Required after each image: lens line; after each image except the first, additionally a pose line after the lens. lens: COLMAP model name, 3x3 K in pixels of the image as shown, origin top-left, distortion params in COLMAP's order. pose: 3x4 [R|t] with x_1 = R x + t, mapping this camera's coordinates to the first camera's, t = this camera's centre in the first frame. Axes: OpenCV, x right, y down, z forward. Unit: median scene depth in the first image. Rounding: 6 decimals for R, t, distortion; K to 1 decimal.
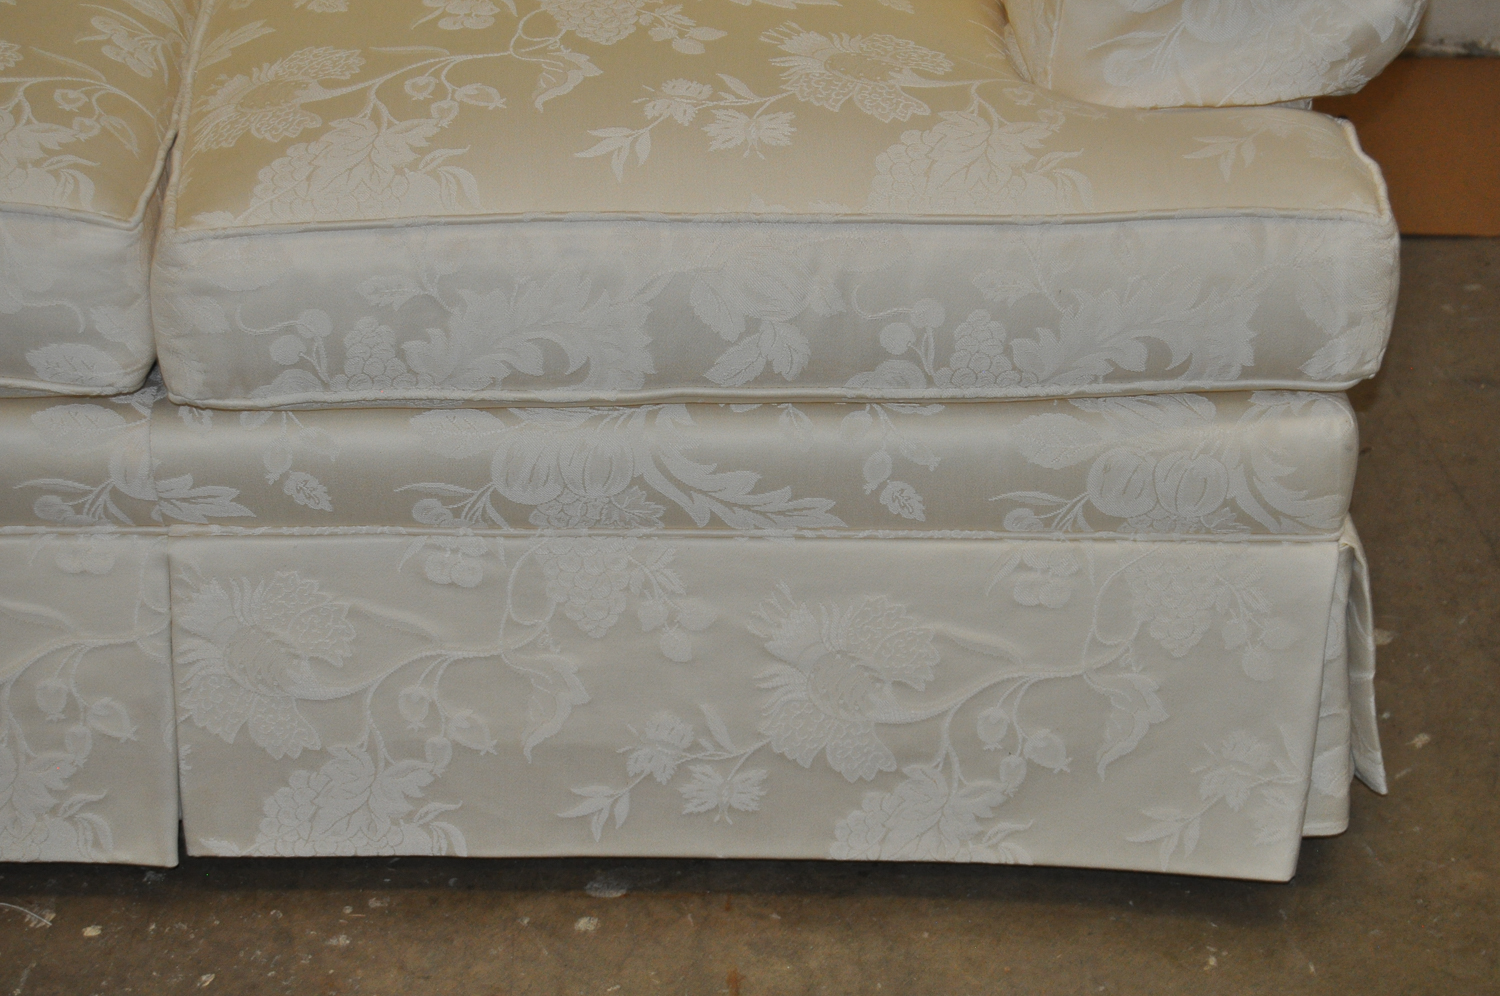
lens RADIAL K [[3596.4, 0, 753.2], [0, 3596.4, 587.0], [0, 0, 1]] dist [-0.016085, 0.258889]
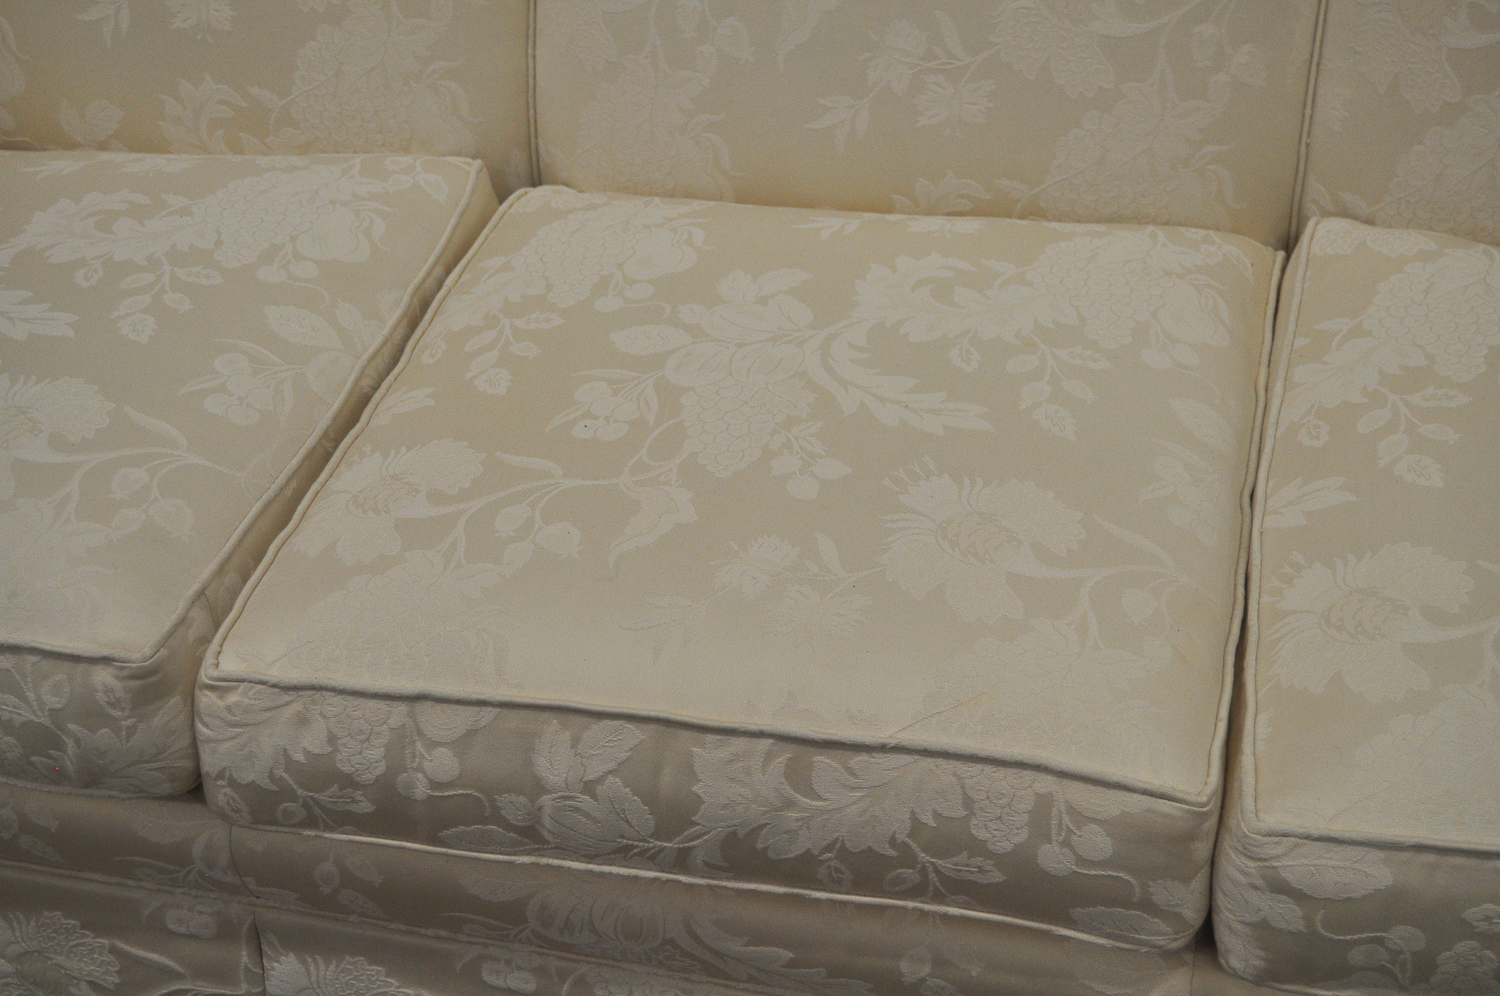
lens RADIAL K [[2258.6, 0, 750.0], [0, 2258.6, 498.0], [0, 0, 1]] dist [-0.006981, -0.046733]
pose [[0.960307, 0.111105, -0.255862, -0.138599], [-0.079145, 0.988083, 0.132017, -0.224795], [0.267481, -0.106527, 0.957657, 0.422966]]
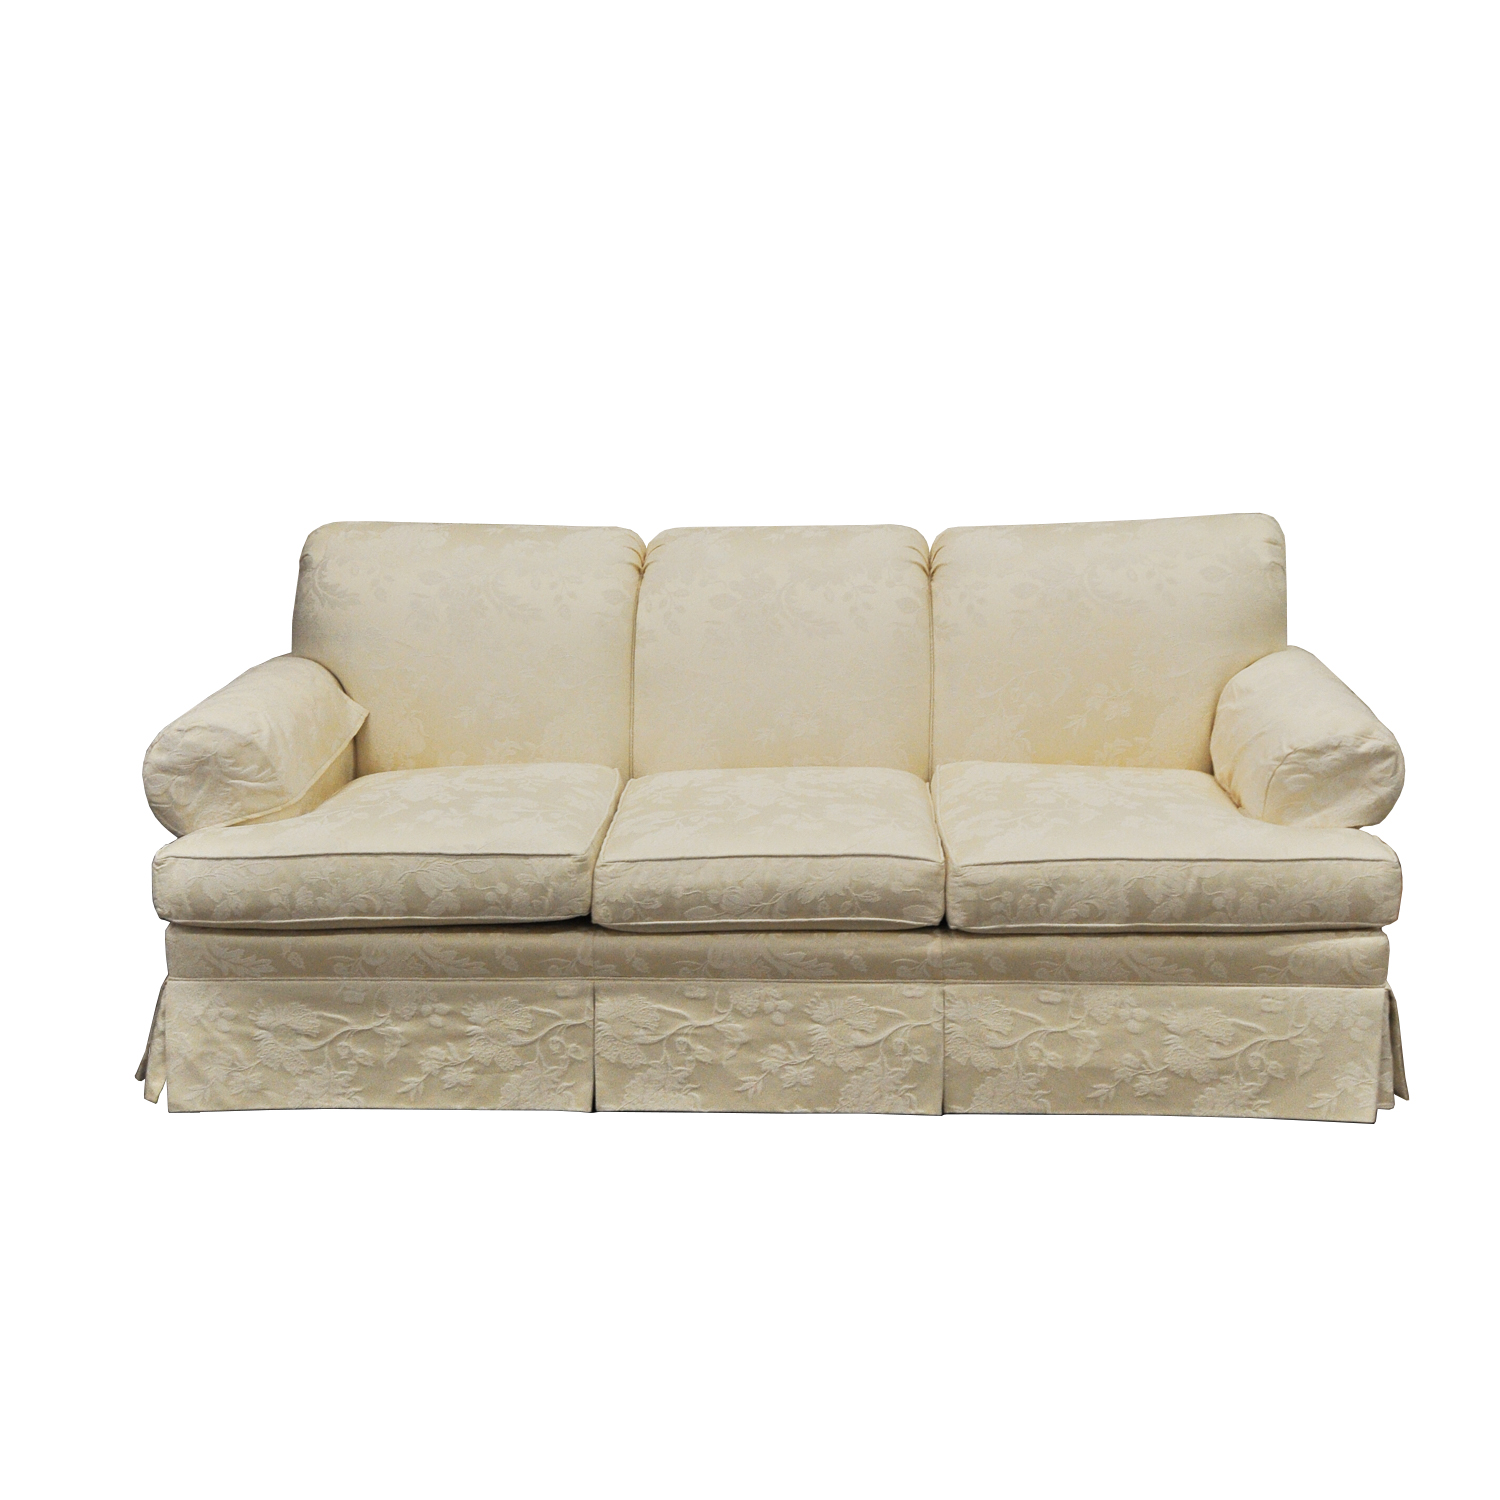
lens RADIAL K [[1986.9, 0, 755.1], [0, 1986.9, 717.7], [0, 0, 1]] dist [-0.001415, -0.000415]
pose [[0.997637, -0.008445, -0.068190, -0.199363], [-0.013129, 0.950705, -0.309819, 0.259076], [0.067446, 0.309982, 0.948347, -0.486328]]
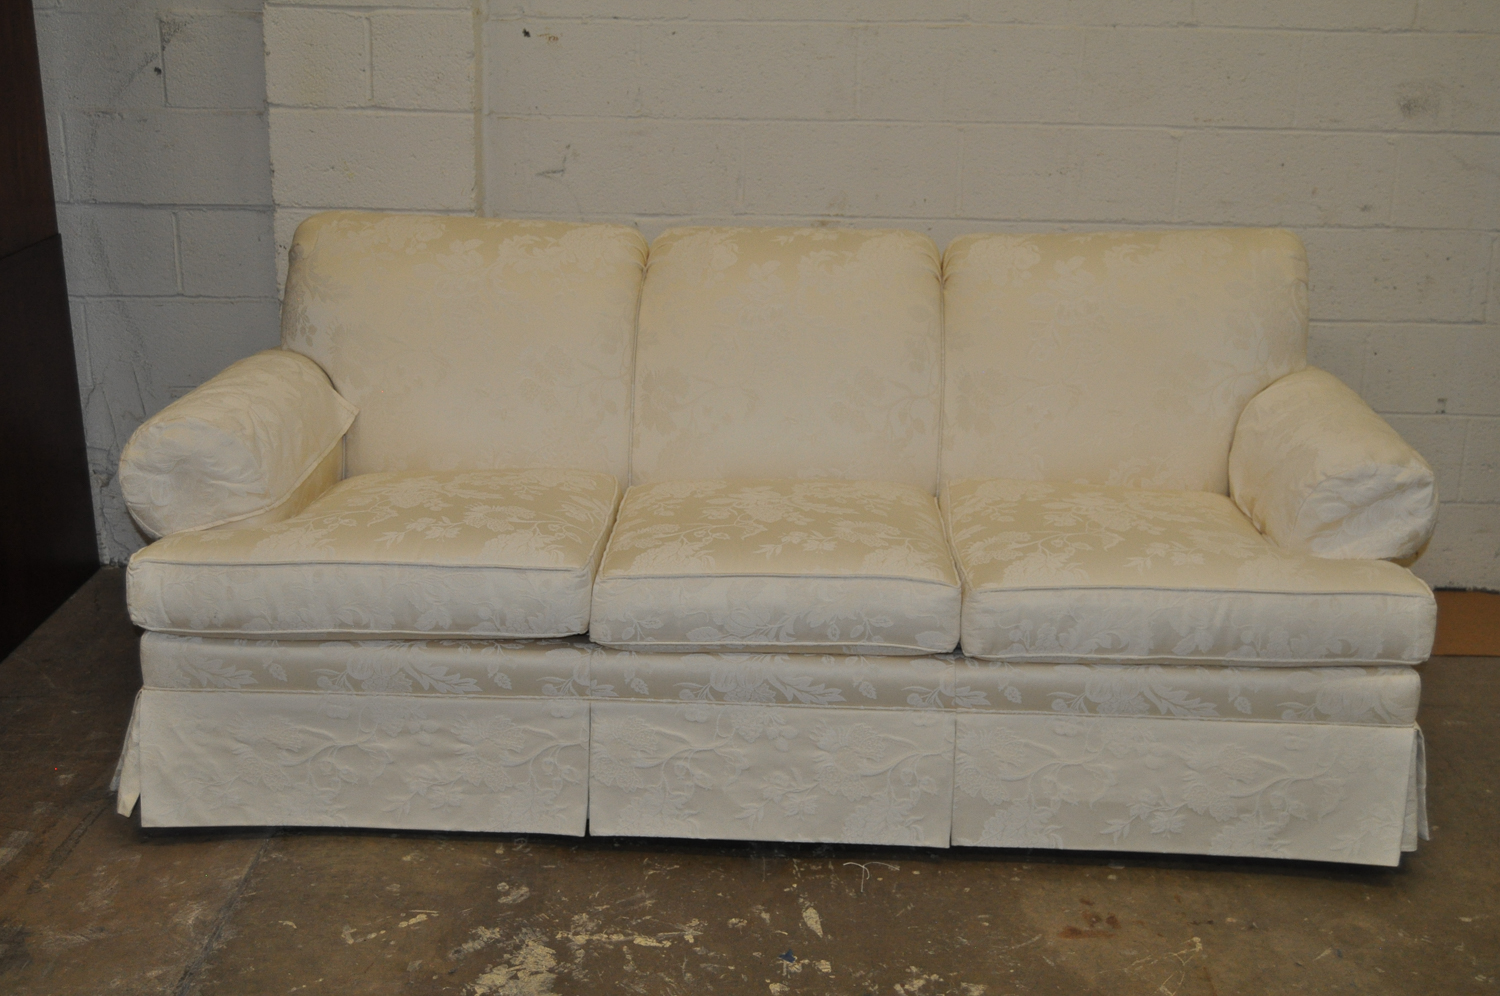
lens RADIAL K [[1828.3, 0, 750.0], [0, 1828.3, 498.0], [0, 0, 1]] dist [0.001460, -0.024108]
pose [[0.998459, 0.019207, -0.052073, -0.243573], [-0.032169, 0.964823, -0.260926, 0.184425], [0.045229, 0.262199, 0.963953, -0.316651]]
